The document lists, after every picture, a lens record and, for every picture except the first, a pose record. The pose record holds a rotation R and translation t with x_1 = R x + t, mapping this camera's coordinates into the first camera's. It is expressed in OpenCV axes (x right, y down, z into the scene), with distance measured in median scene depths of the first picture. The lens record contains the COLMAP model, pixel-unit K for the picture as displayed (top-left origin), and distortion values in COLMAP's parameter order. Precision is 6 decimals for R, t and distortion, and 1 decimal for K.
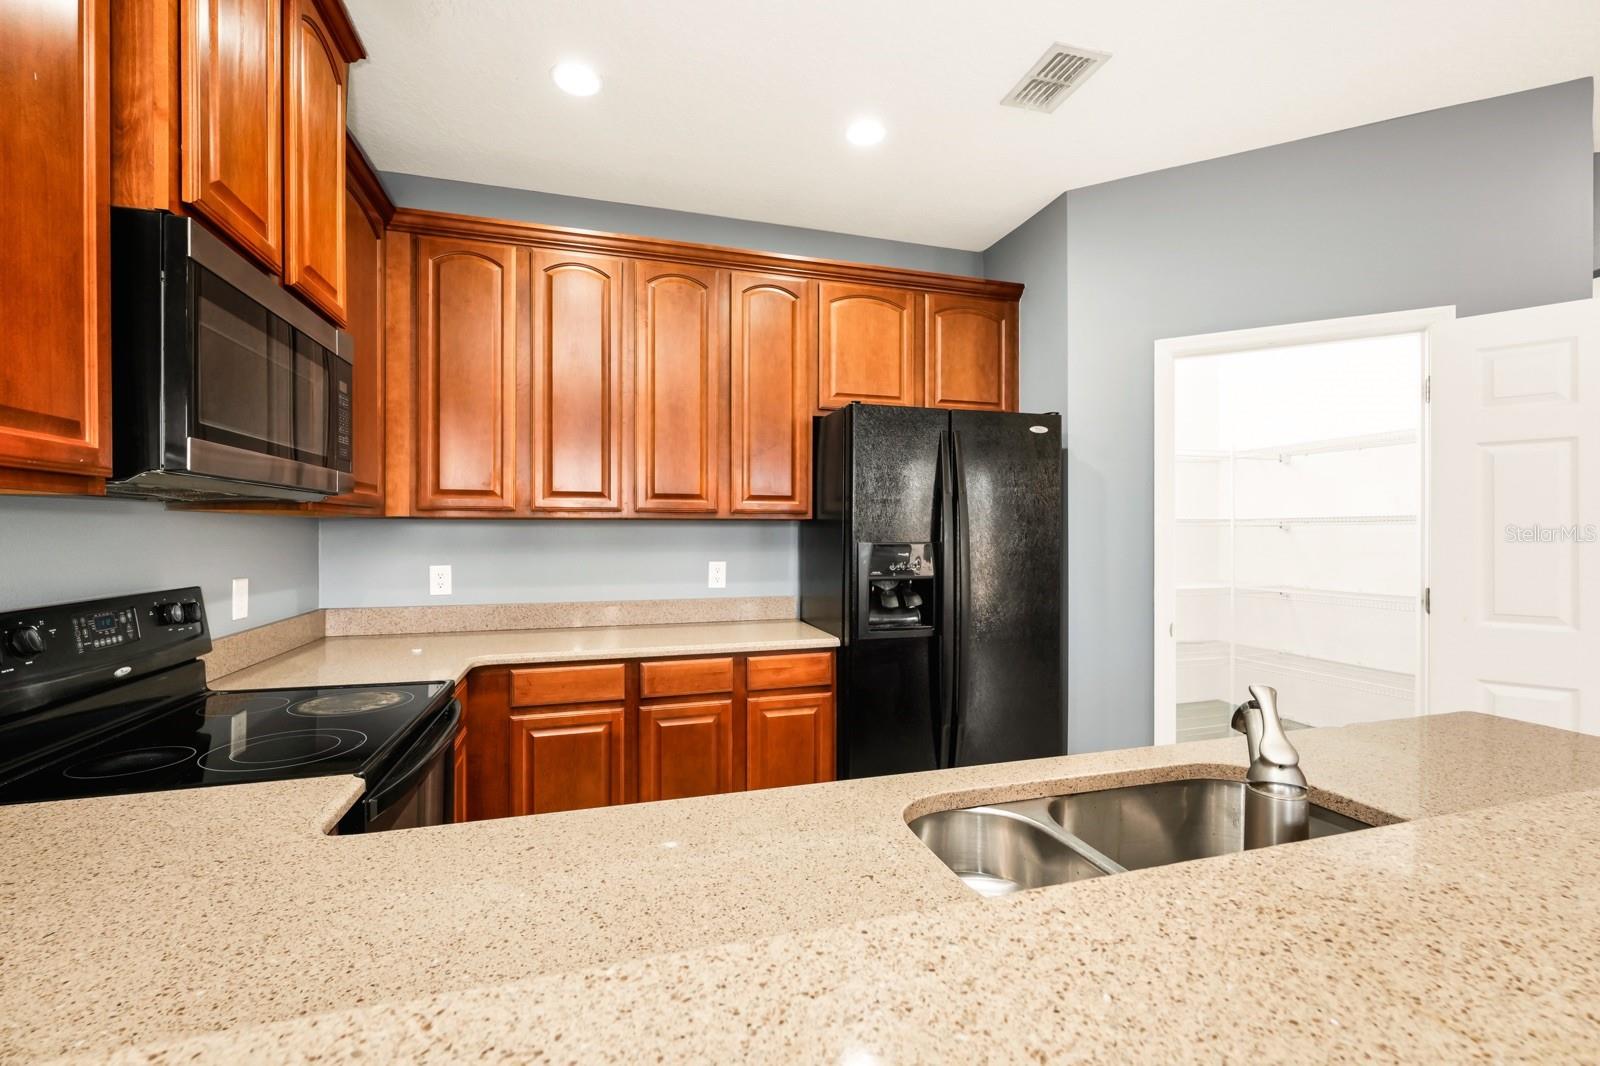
lens RADIAL K [[671.9, 0, 818.1], [0, 671.9, 525.6], [0, 0, 1]] dist [-0.001696, -0.000118]
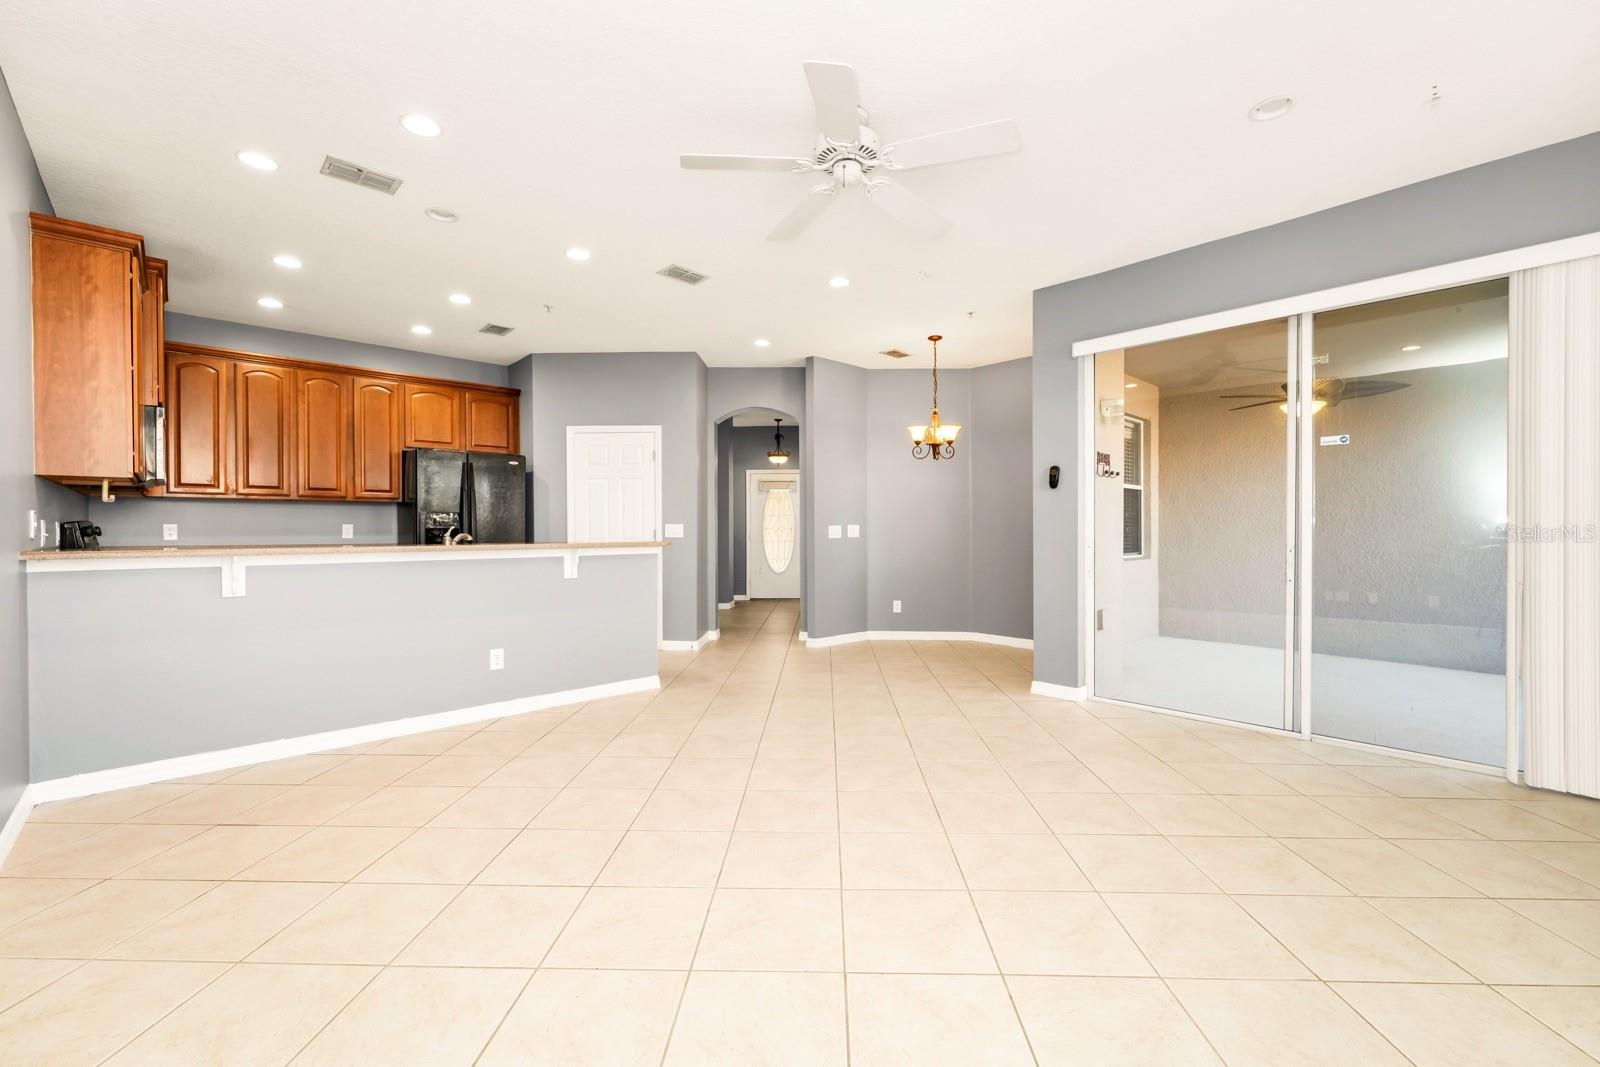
lens RADIAL K [[671.9, 0, 818.1], [0, 671.9, 526.1], [0, 0, 1]] dist [-0.001696, -0.000118]
pose [[0.900110, -0.004714, 0.435637, 0.282321], [0.001716, 0.999972, 0.007275, 0.062626], [-0.435659, -0.005801, 0.900093, -1.649926]]
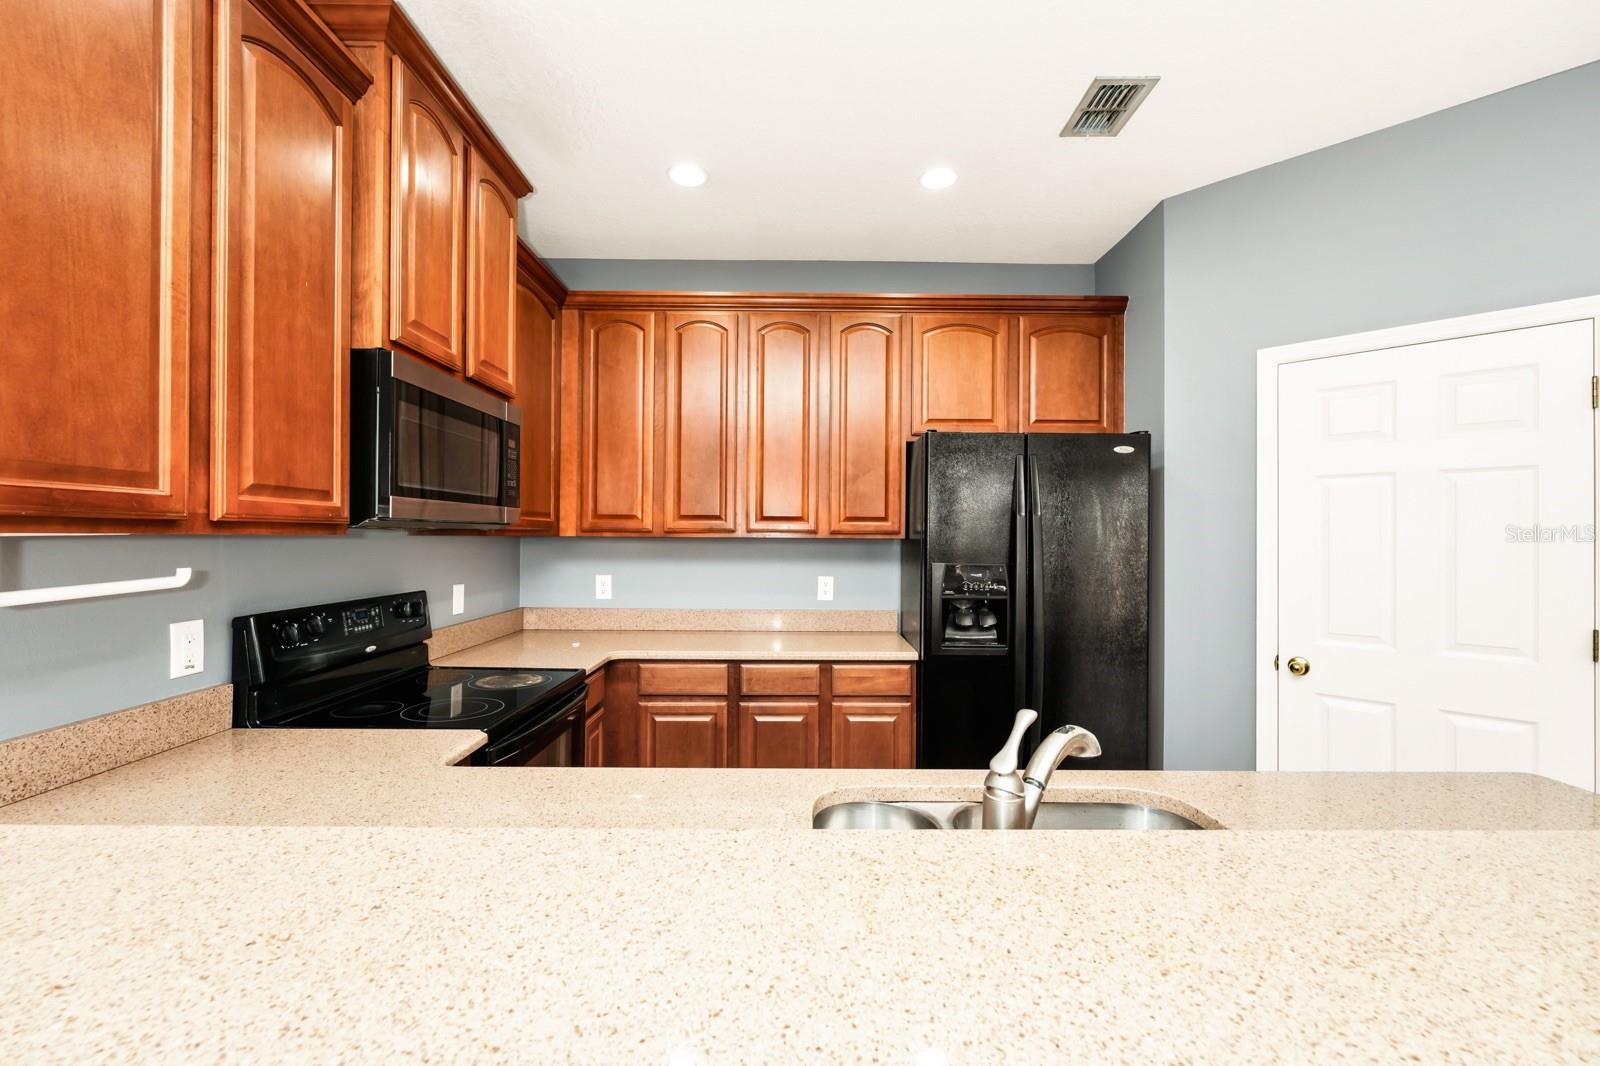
lens RADIAL K [[677.0, 0, 806.8], [0, 677.0, 522.5], [0, 0, 1]] dist [-0.000830, -0.000200]
pose [[0.954885, -0.003026, -0.296961, 0.185207], [-0.001026, 0.999909, -0.013487, -0.023639], [0.296975, 0.013184, 0.954794, -0.080133]]
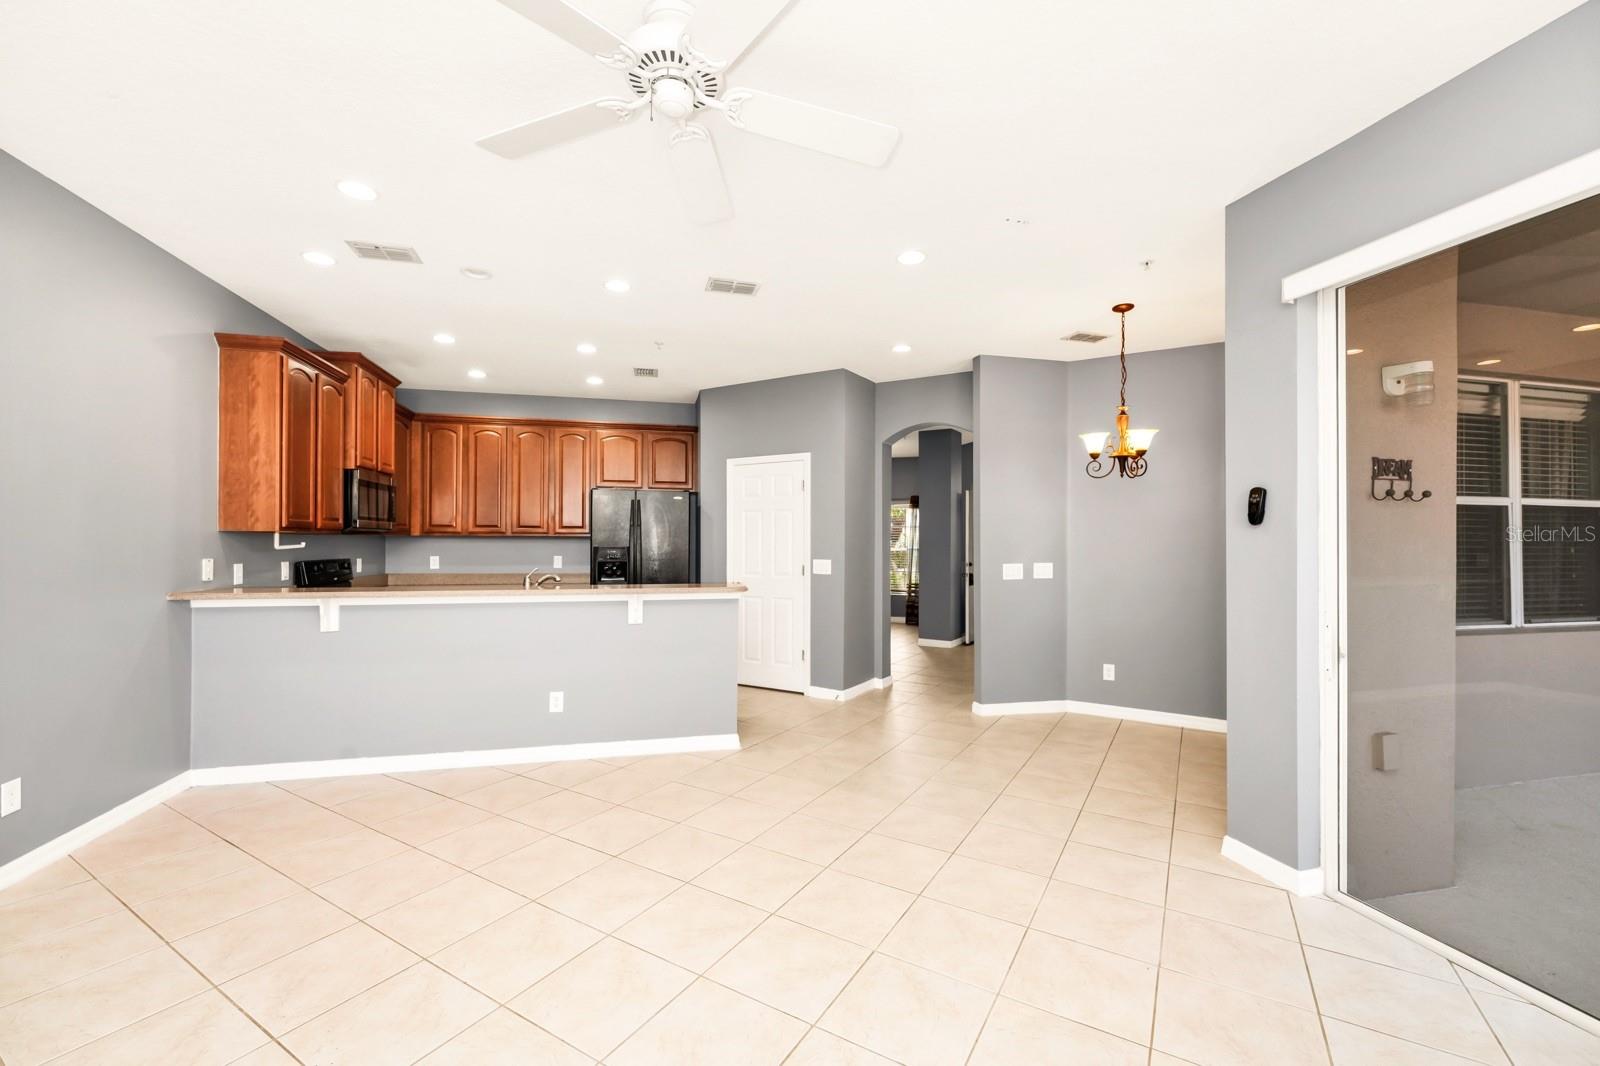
lens RADIAL K [[667.1, 0, 800.0], [0, 667.1, 533.0], [0, 0, 1]] dist [-0.000981, -0.000050]
pose [[0.997125, -0.000904, -0.075769, 1.028806], [0.000520, 0.999987, -0.005095, -0.010185], [0.075772, 0.005041, 0.997112, -1.419600]]
